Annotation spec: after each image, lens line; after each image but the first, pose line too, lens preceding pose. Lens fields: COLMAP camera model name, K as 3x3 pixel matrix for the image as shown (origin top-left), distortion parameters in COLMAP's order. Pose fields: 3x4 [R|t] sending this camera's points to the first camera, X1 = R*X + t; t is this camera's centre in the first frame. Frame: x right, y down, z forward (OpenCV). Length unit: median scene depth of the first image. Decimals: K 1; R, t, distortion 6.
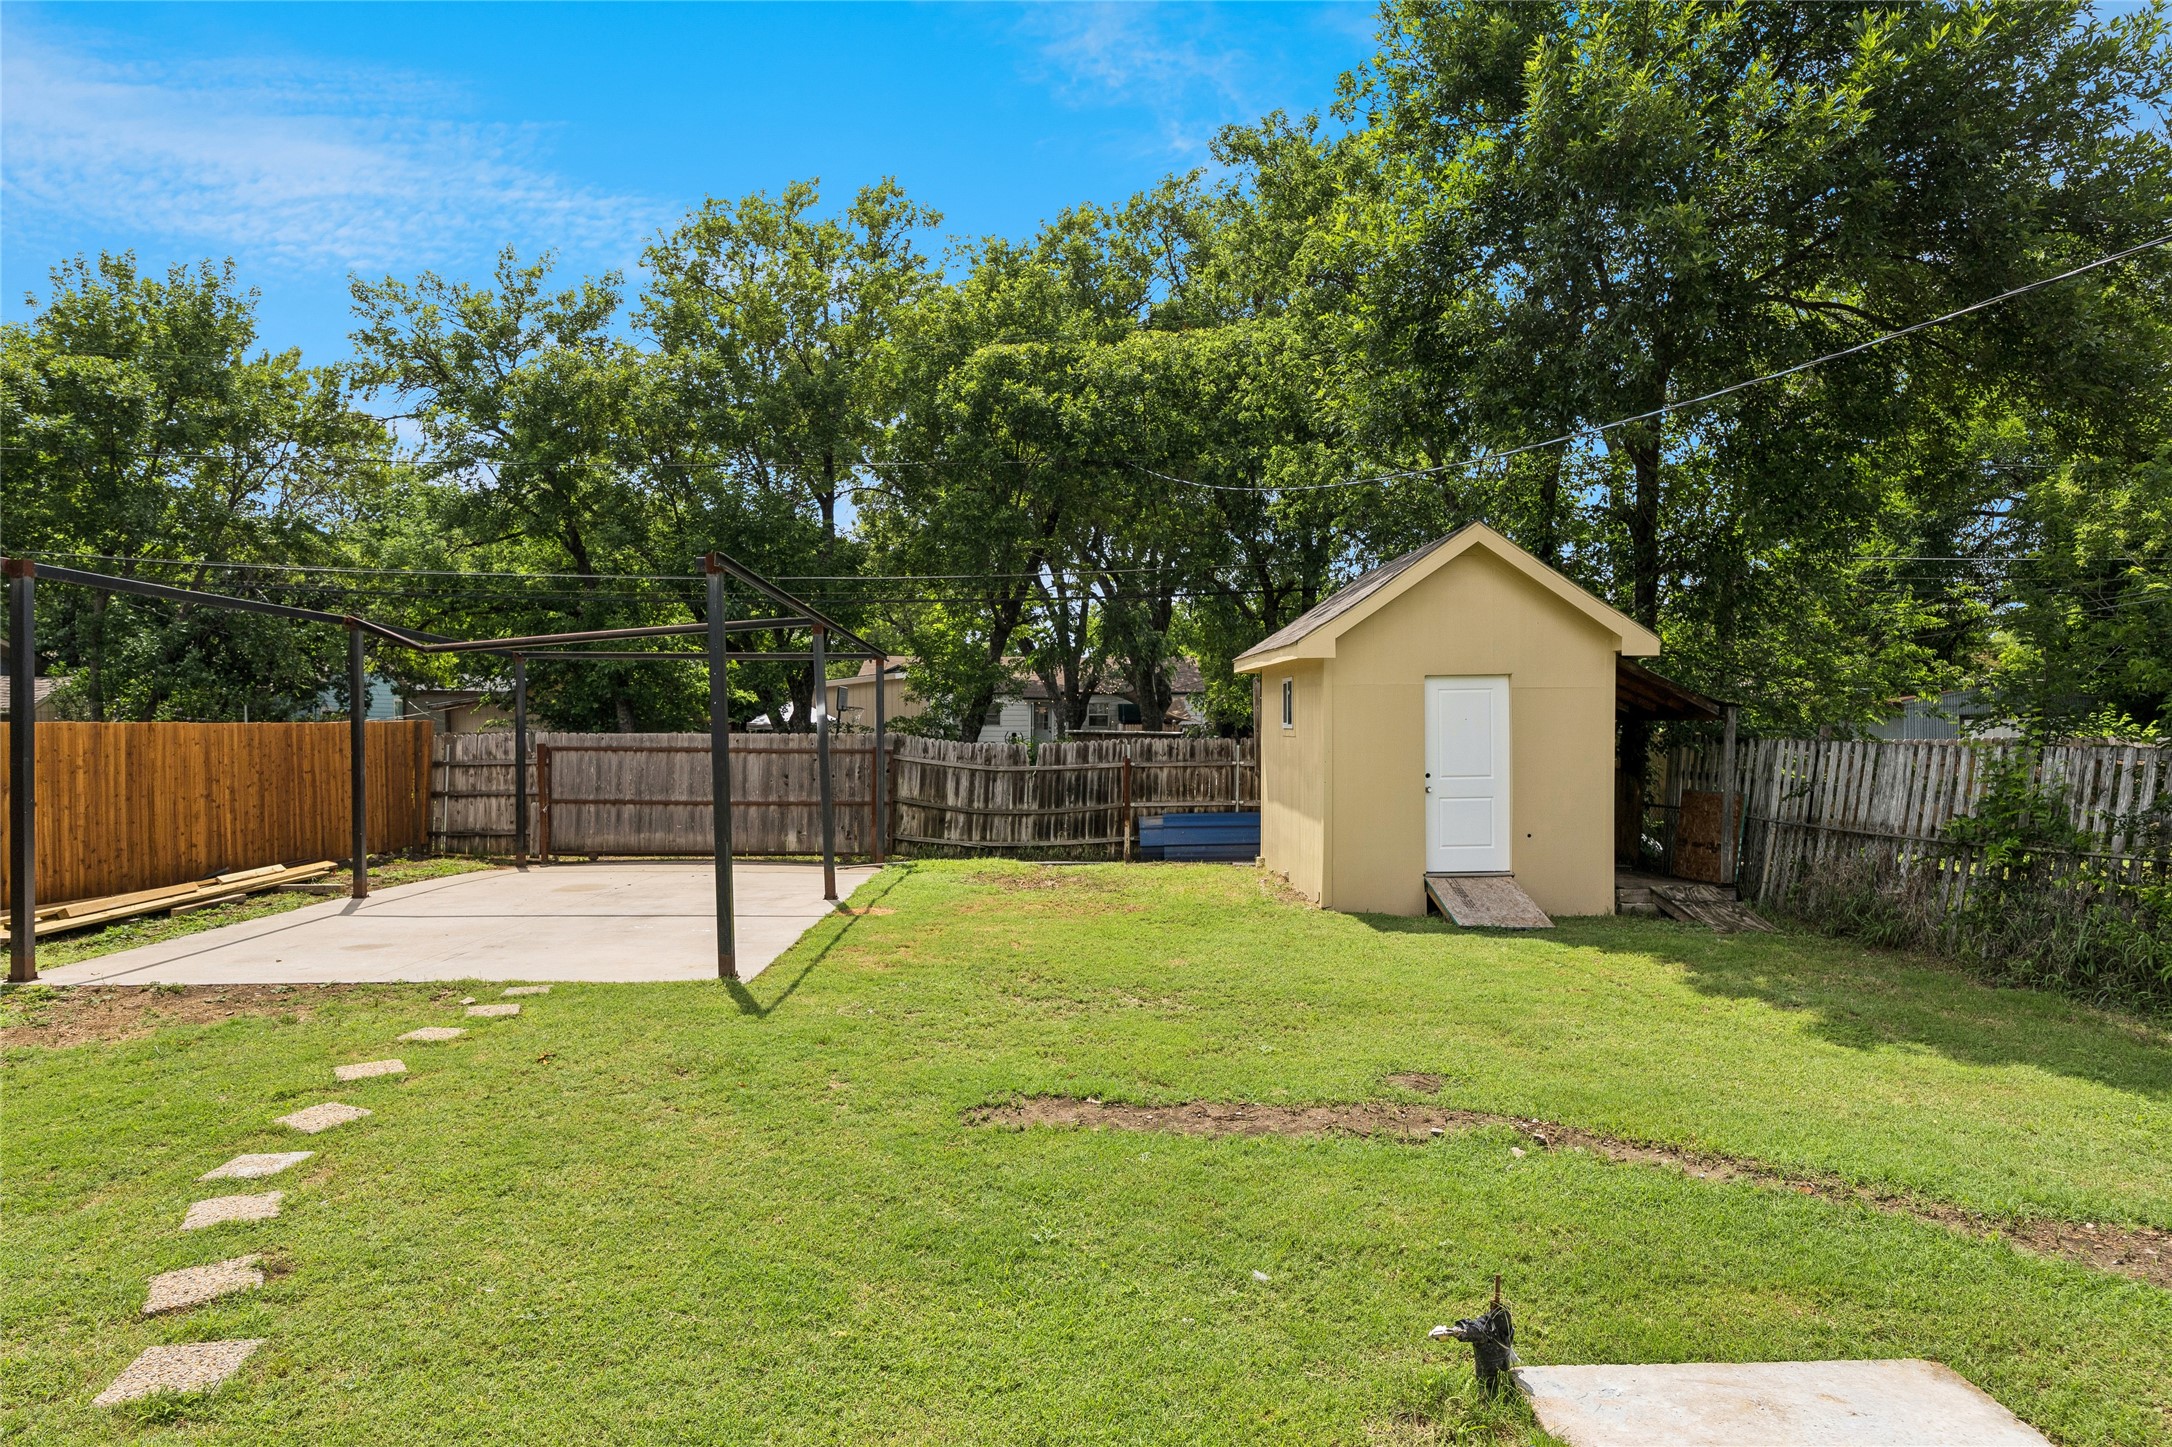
lens RADIAL K [[1208.4, 0, 1086.0], [0, 1208.4, 723.5], [0, 0, 1]] dist [0.002301, 0.000728]
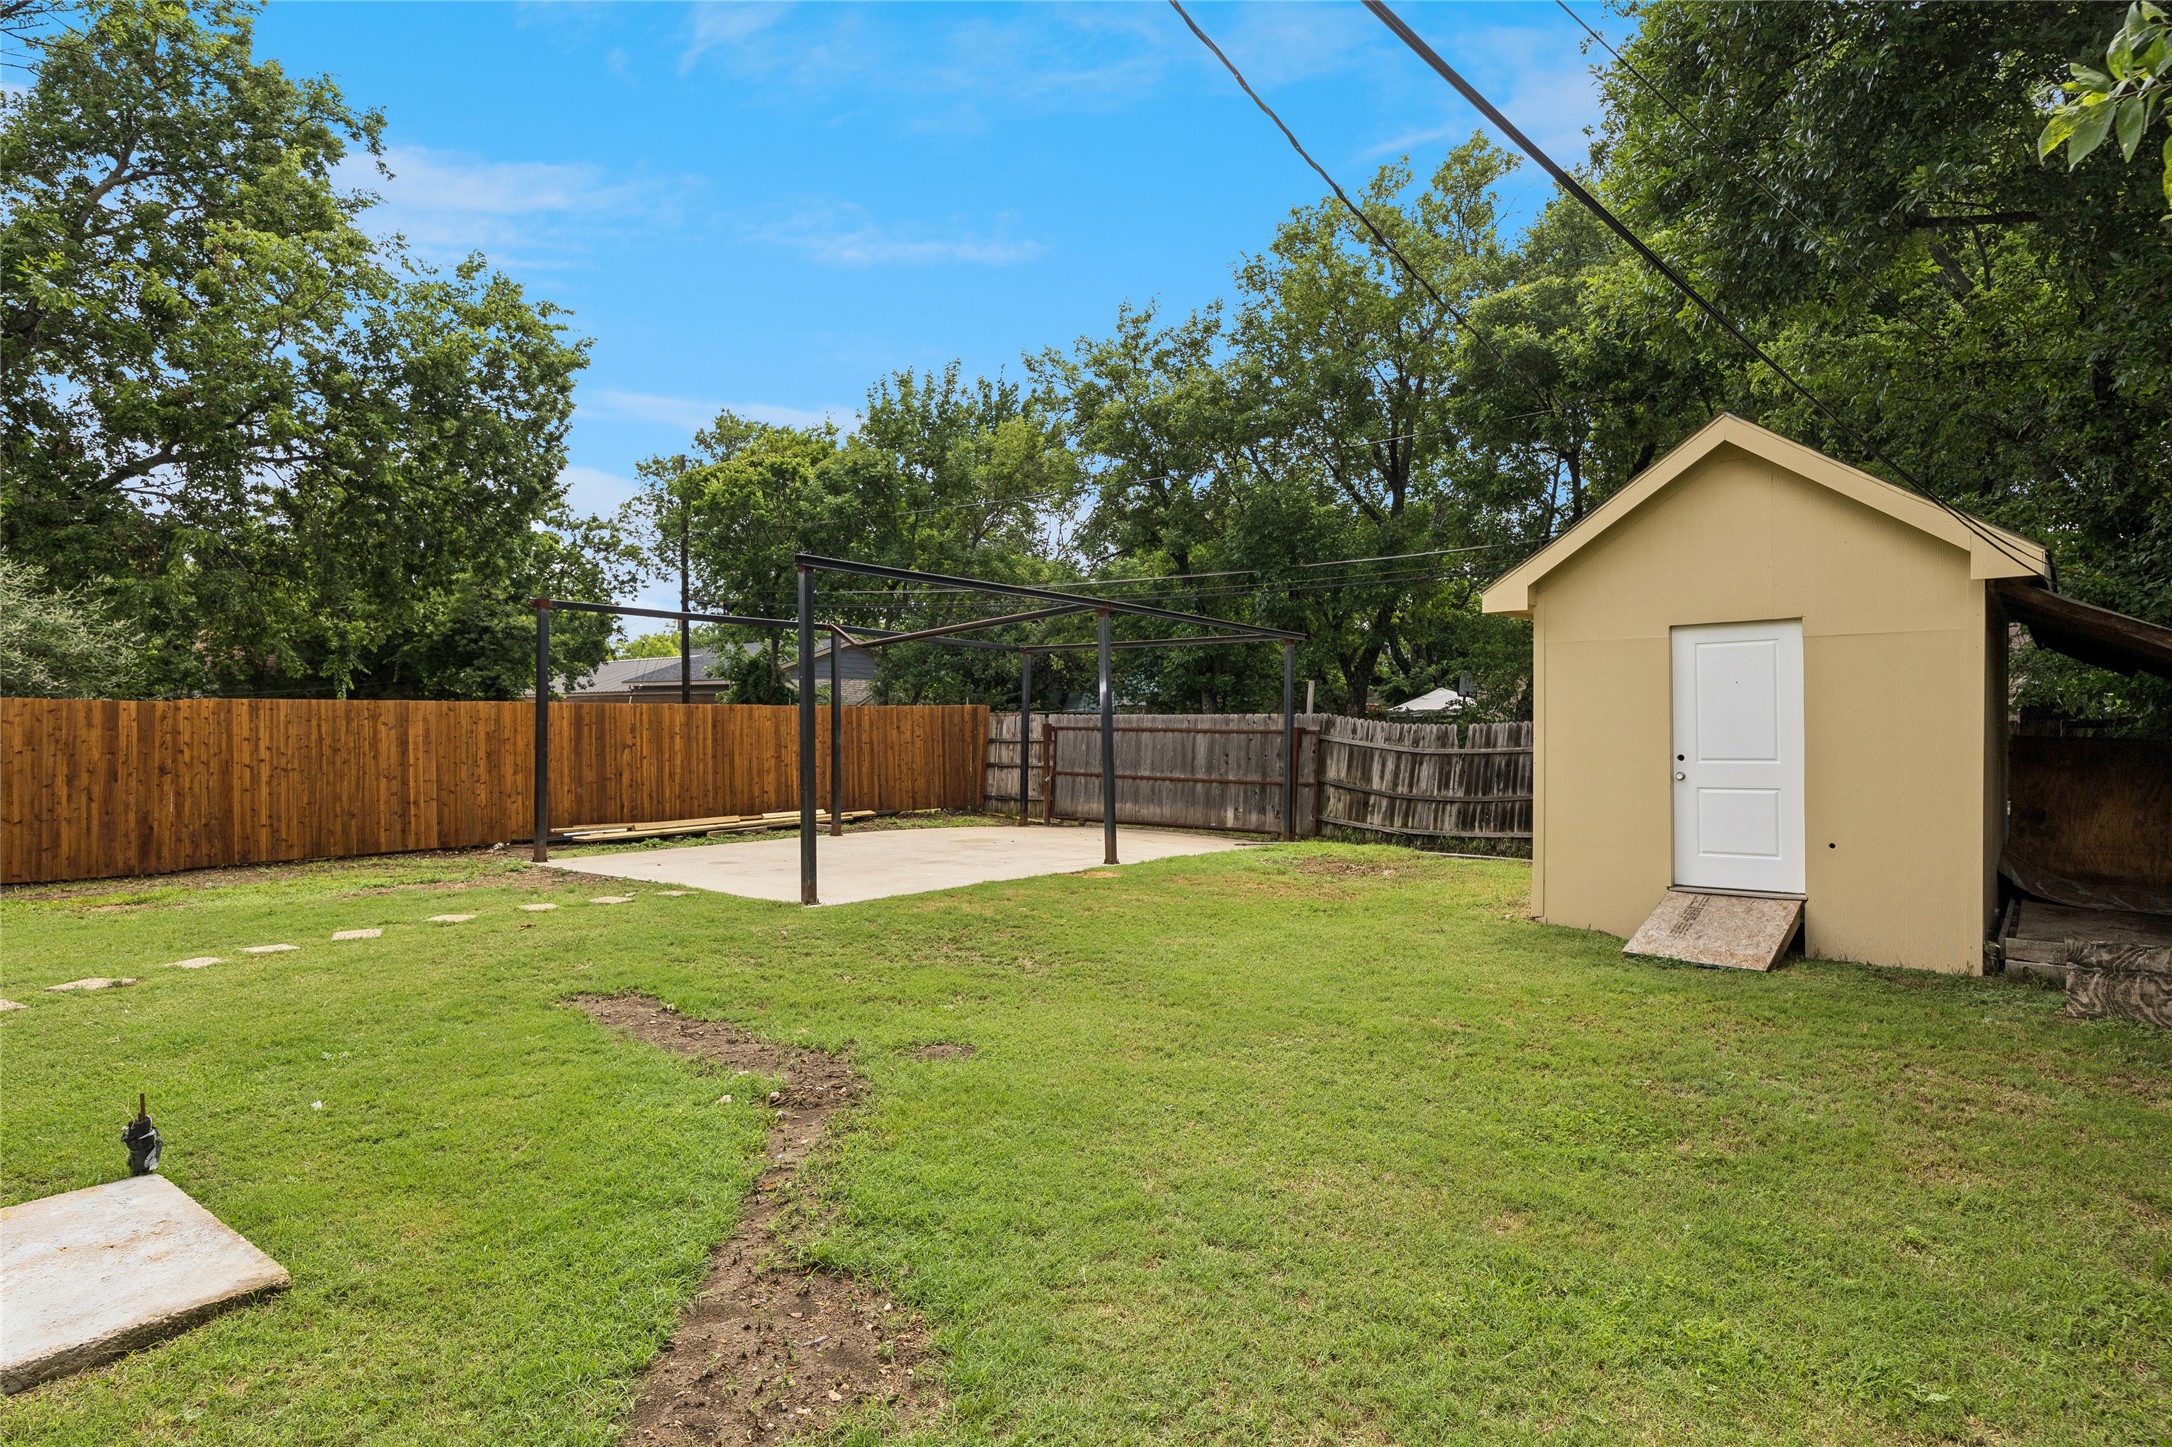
lens RADIAL K [[1210.8, 0, 1071.2], [0, 1210.8, 707.4], [0, 0, 1]] dist [0.002016, 0.000826]
pose [[0.756634, -0.008442, -0.653784, 0.333695], [0.002474, 0.999946, -0.010048, 0.012476], [0.653834, 0.005986, 0.756615, 0.119595]]
